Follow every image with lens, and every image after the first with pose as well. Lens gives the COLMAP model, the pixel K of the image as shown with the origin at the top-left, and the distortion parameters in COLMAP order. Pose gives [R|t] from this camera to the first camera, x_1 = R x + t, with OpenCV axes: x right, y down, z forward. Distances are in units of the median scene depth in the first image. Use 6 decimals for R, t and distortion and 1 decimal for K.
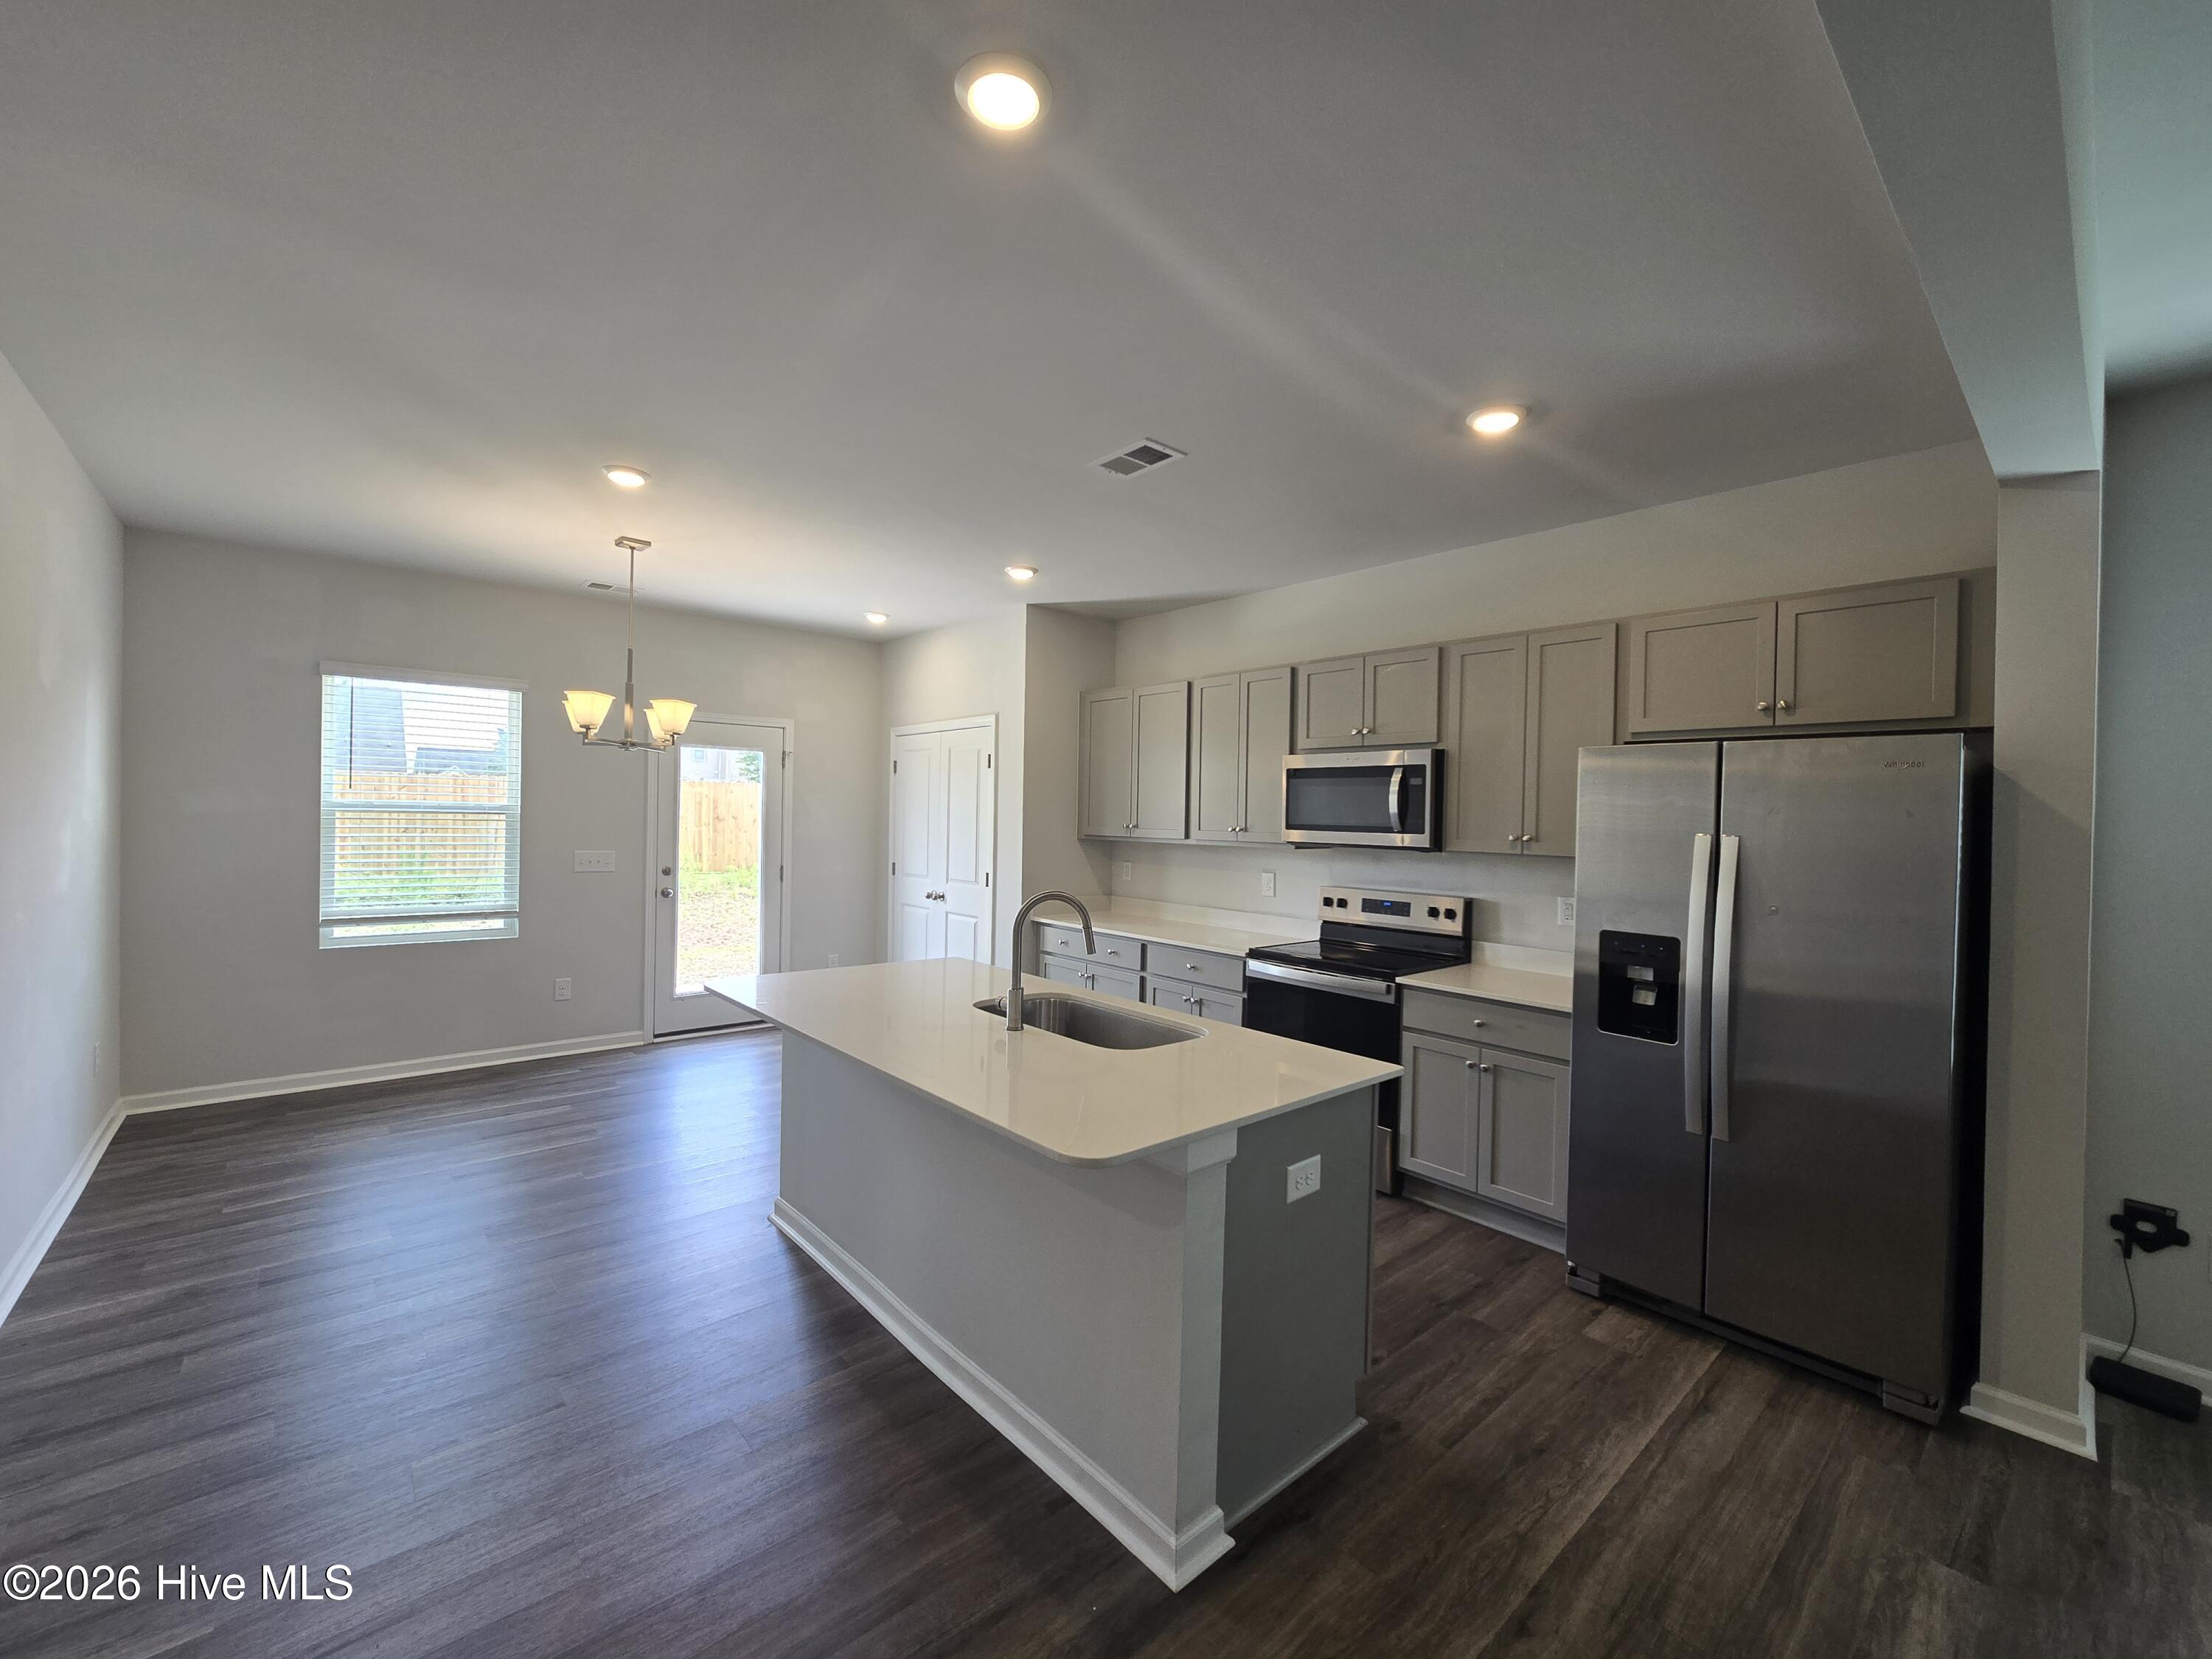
lens RADIAL K [[898.3, 0, 1094.4], [0, 898.3, 821.7], [0, 0, 1]] dist [-0.003473, 0.000083]
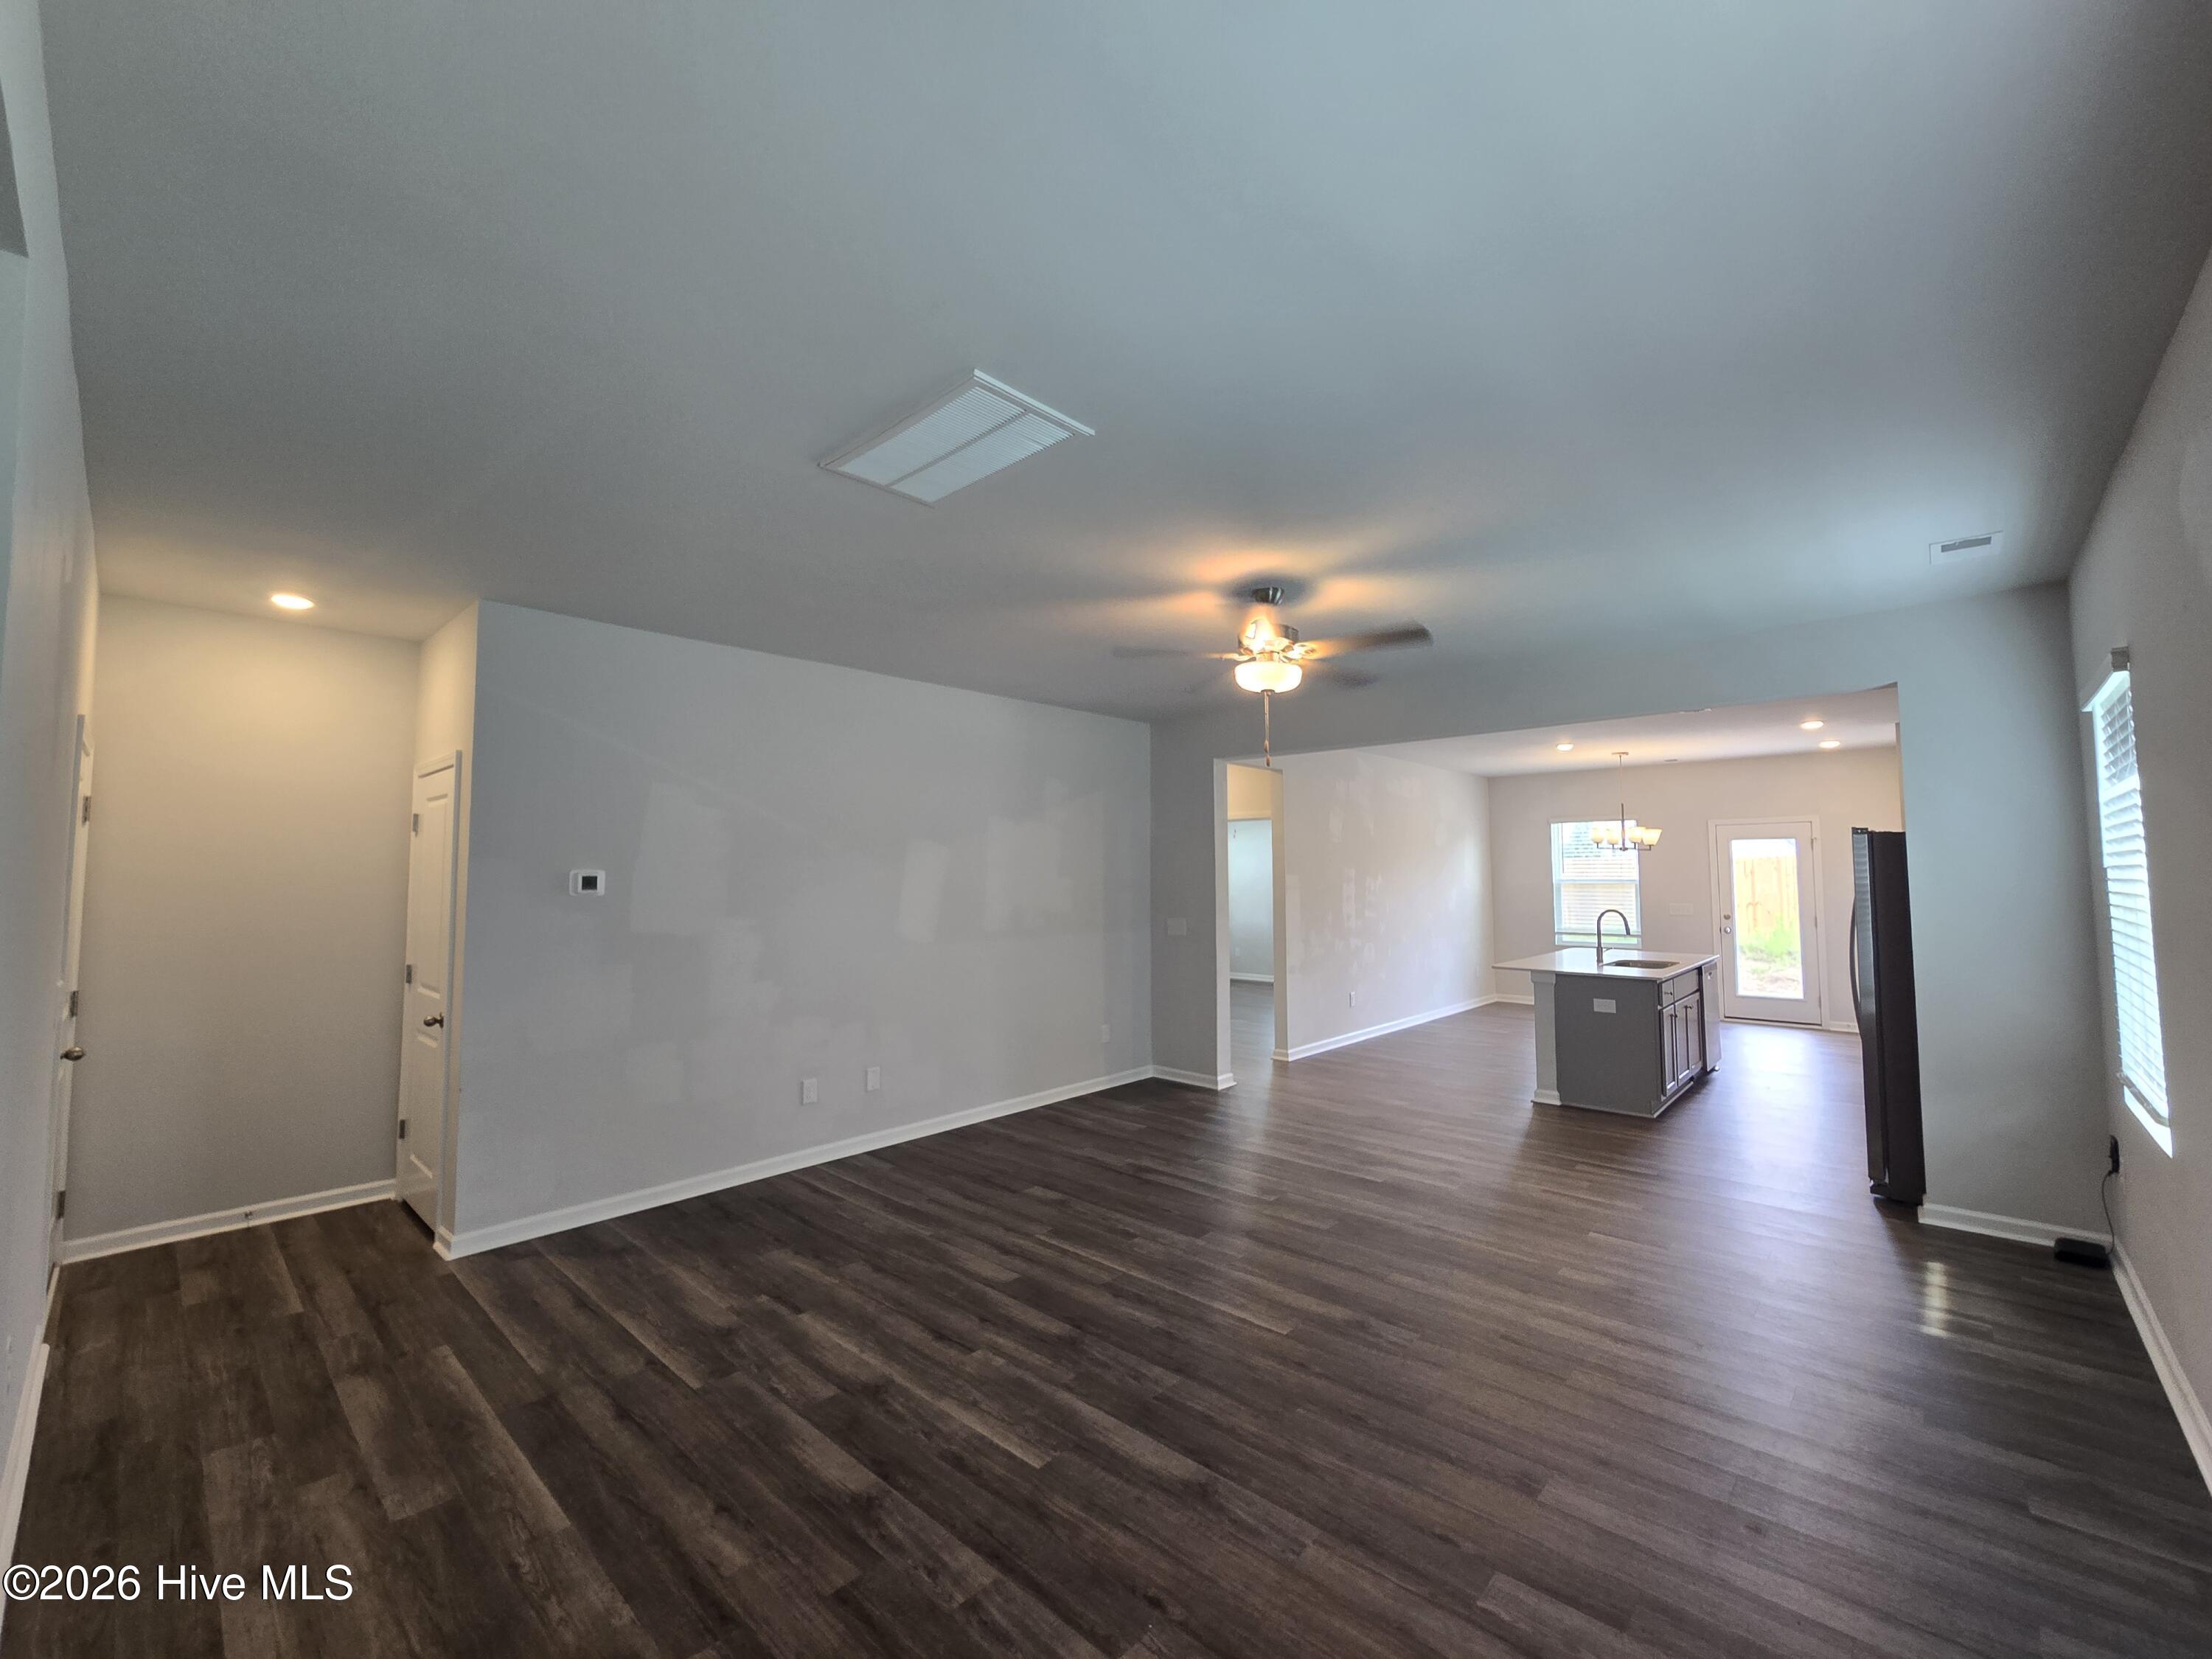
lens RADIAL K [[898.3, 0, 1094.4], [0, 898.3, 821.7], [0, 0, 1]] dist [-0.003473, 0.000083]
pose [[0.096607, -0.084142, -0.991760, 1.628388], [-0.005331, 0.996362, -0.085052, 0.041209], [0.995308, 0.013503, 0.095807, -0.489363]]
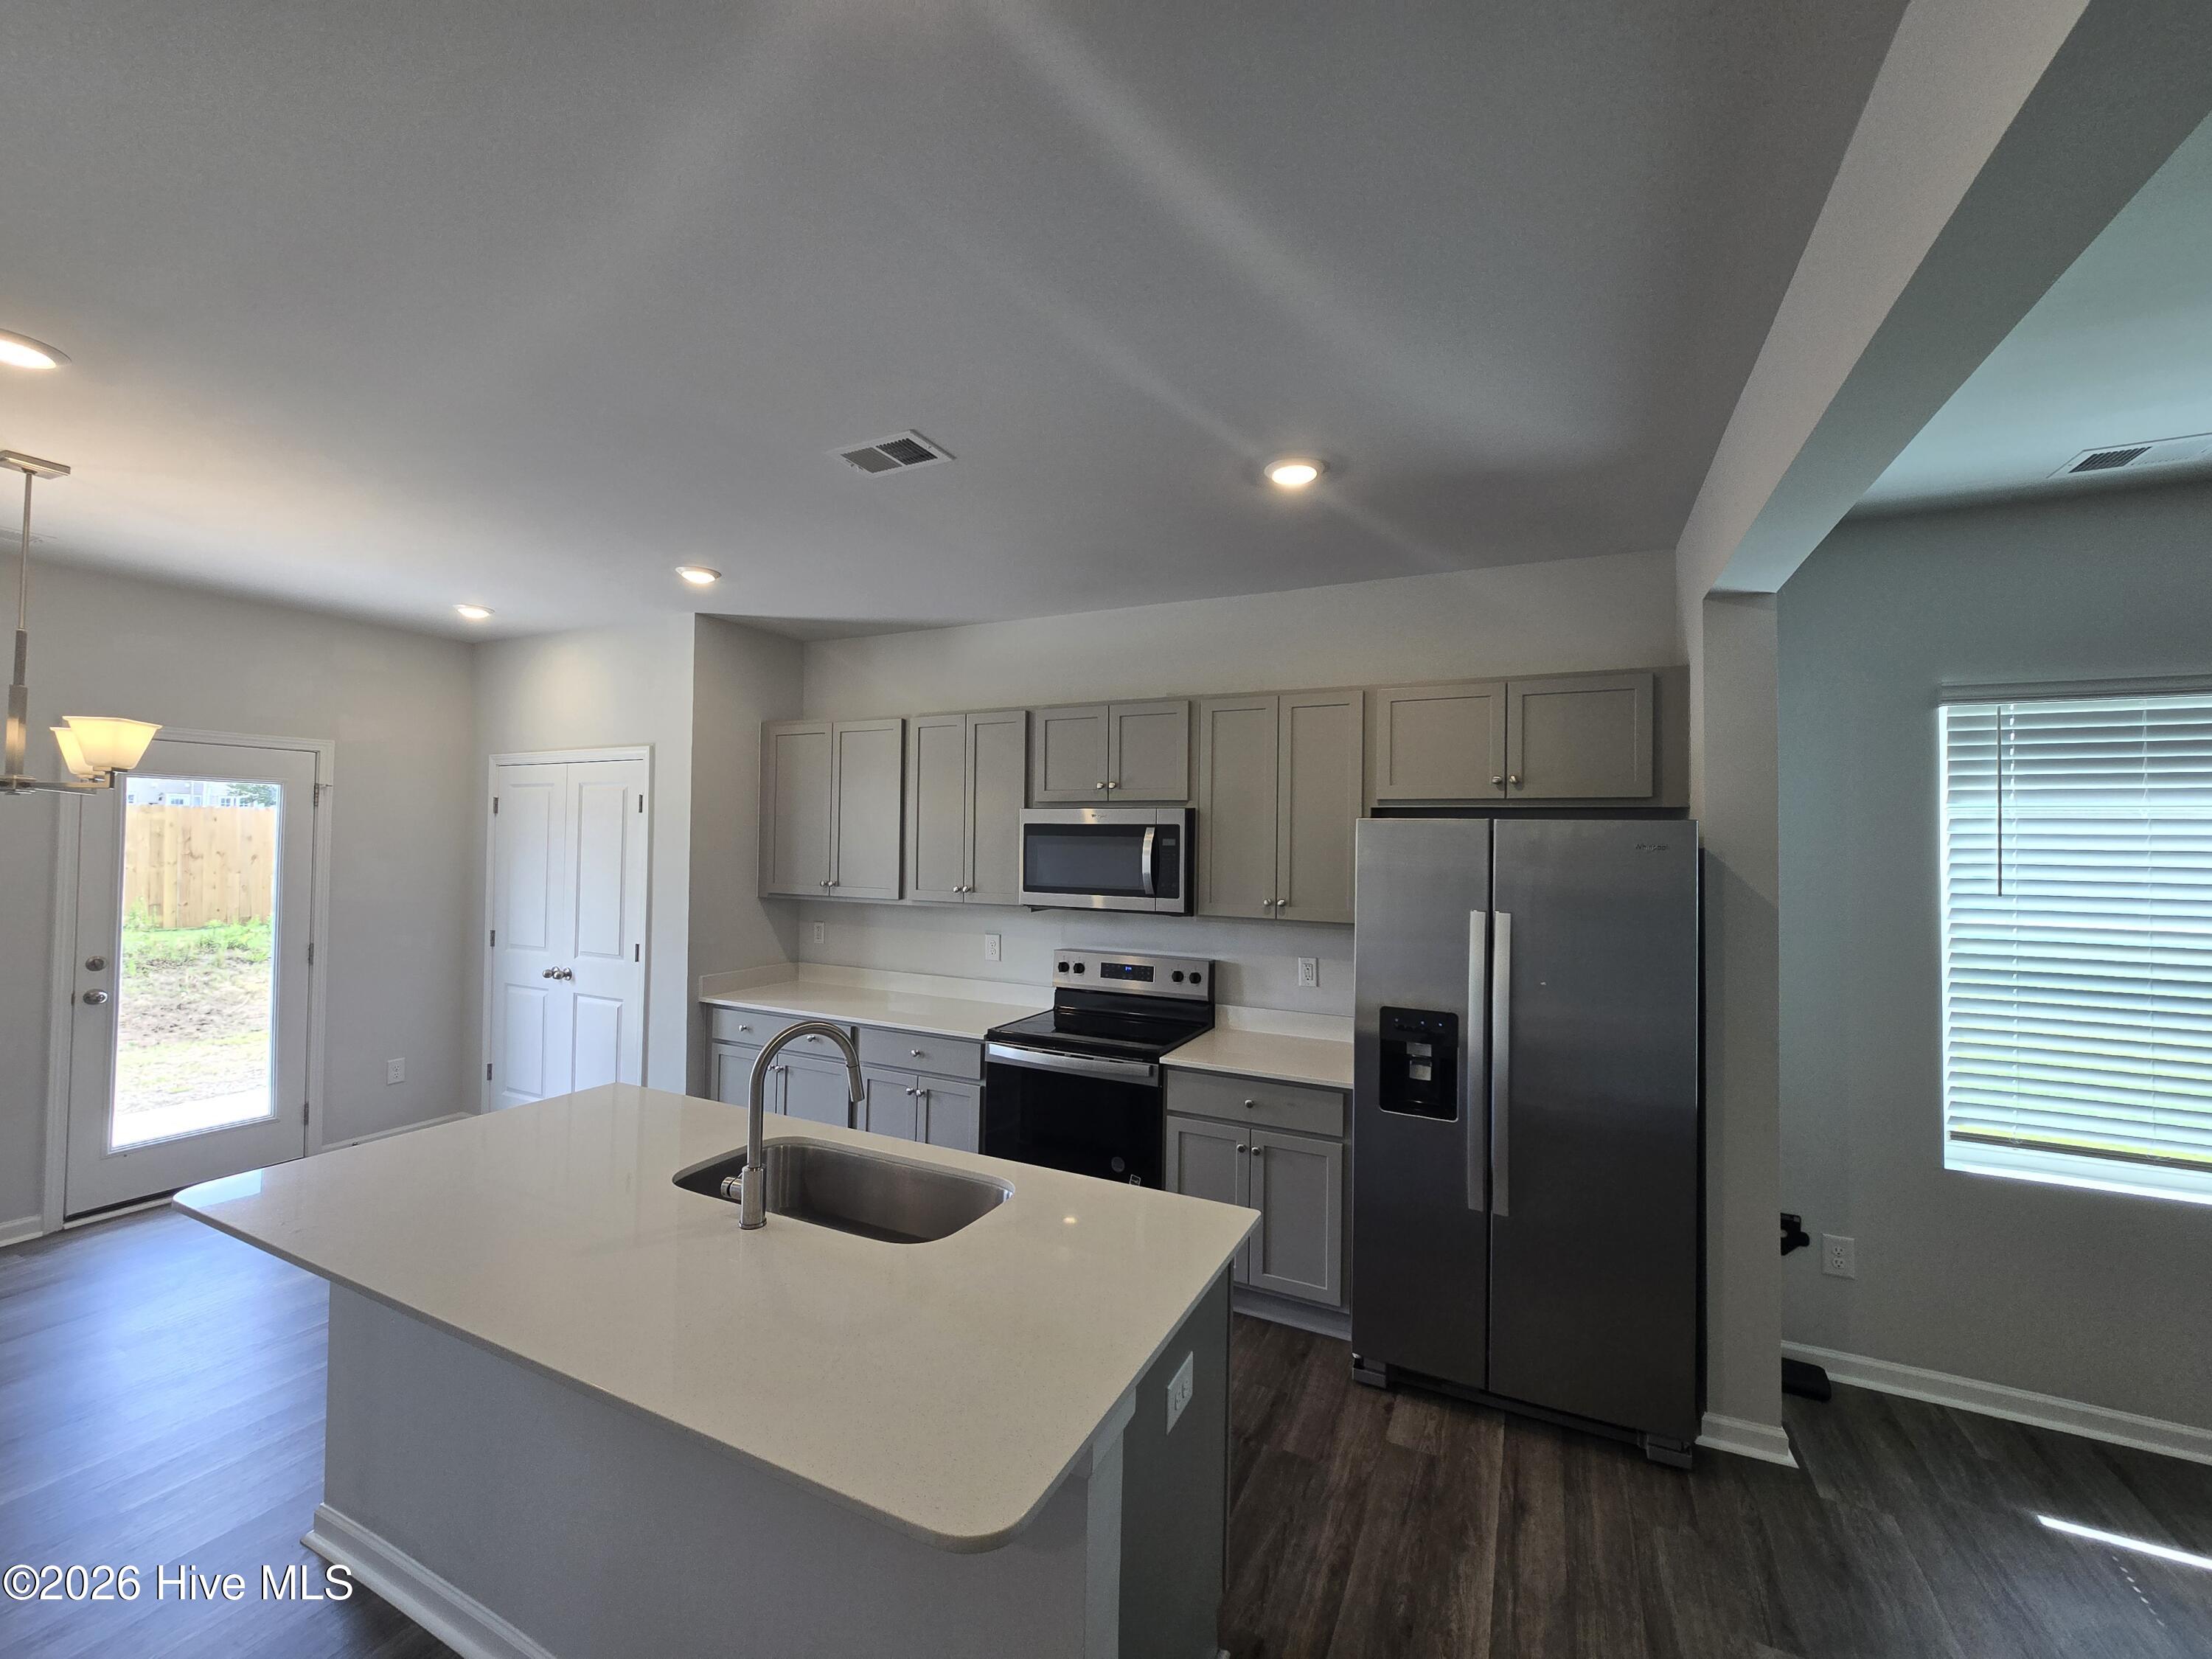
lens RADIAL K [[898.3, 0, 1094.4], [0, 898.3, 821.7], [0, 0, 1]] dist [-0.003473, 0.000083]
pose [[0.923297, 0.001493, 0.384083, -0.075385], [0.007375, 0.999739, -0.021615, -0.046356], [-0.384015, 0.022789, 0.923045, 0.160372]]
